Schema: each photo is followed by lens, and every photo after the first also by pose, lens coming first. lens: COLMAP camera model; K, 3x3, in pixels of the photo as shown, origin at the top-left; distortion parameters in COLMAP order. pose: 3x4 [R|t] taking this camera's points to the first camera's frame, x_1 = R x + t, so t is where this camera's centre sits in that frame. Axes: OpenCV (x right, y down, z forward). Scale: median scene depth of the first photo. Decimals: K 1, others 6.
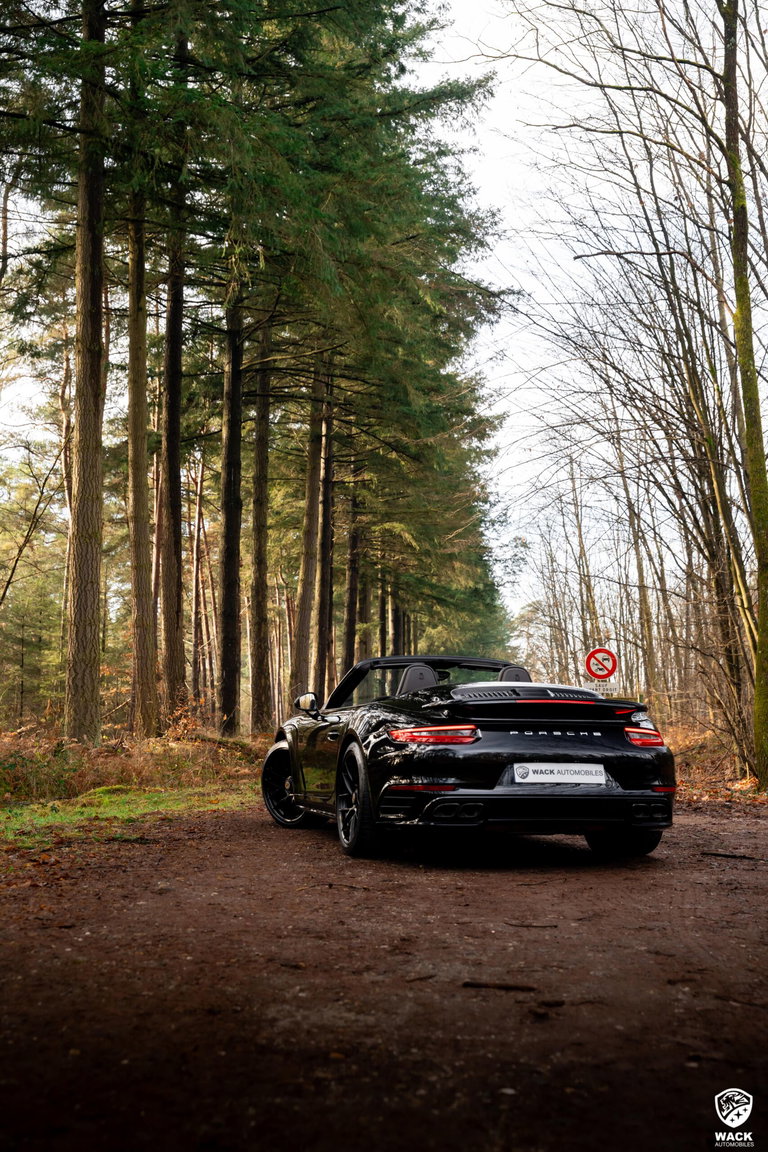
lens RADIAL K [[1743.9, 0, 384.0], [0, 1743.9, 576.0], [0, 0, 1]] dist [-0.016715, -0.025090]
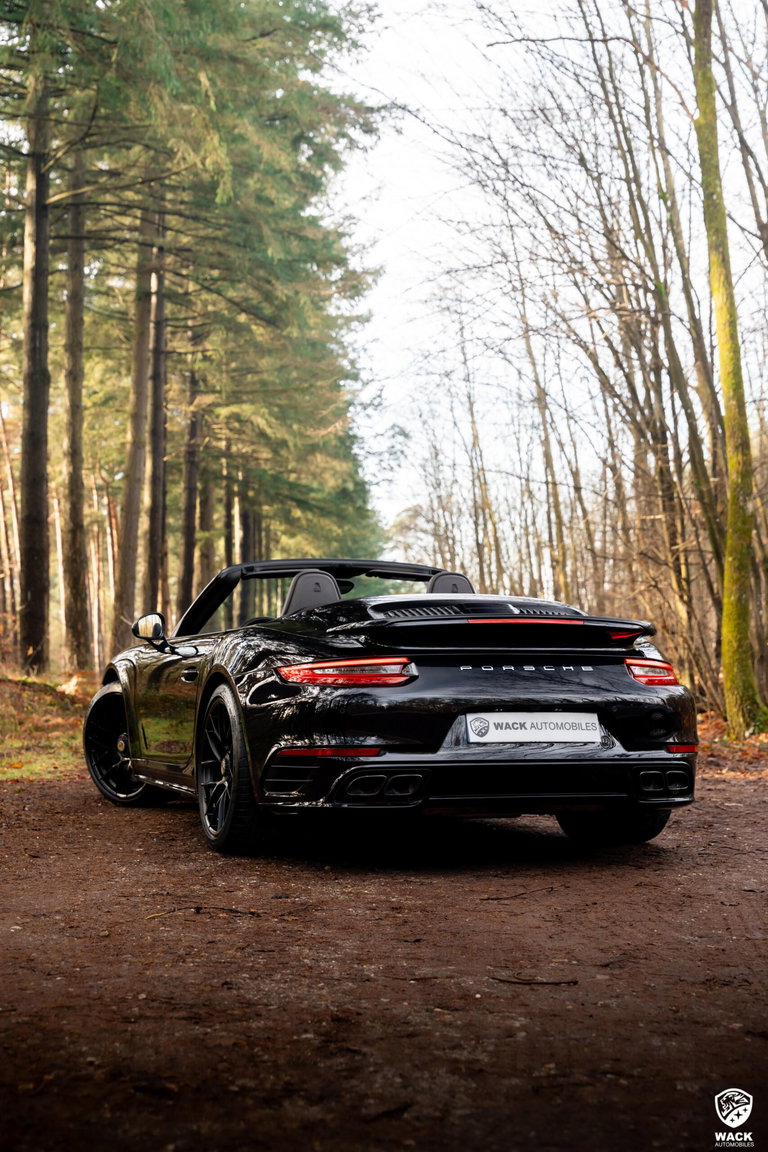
lens RADIAL K [[2022.7, 0, 380.9], [0, 2022.7, 548.5], [0, 0, 1]] dist [-0.009715, -0.083229]
pose [[0.996703, -0.006742, 0.080856, -0.015374], [0.004201, 0.999493, 0.031561, 0.014316], [-0.081028, -0.031117, 0.996226, 0.171297]]
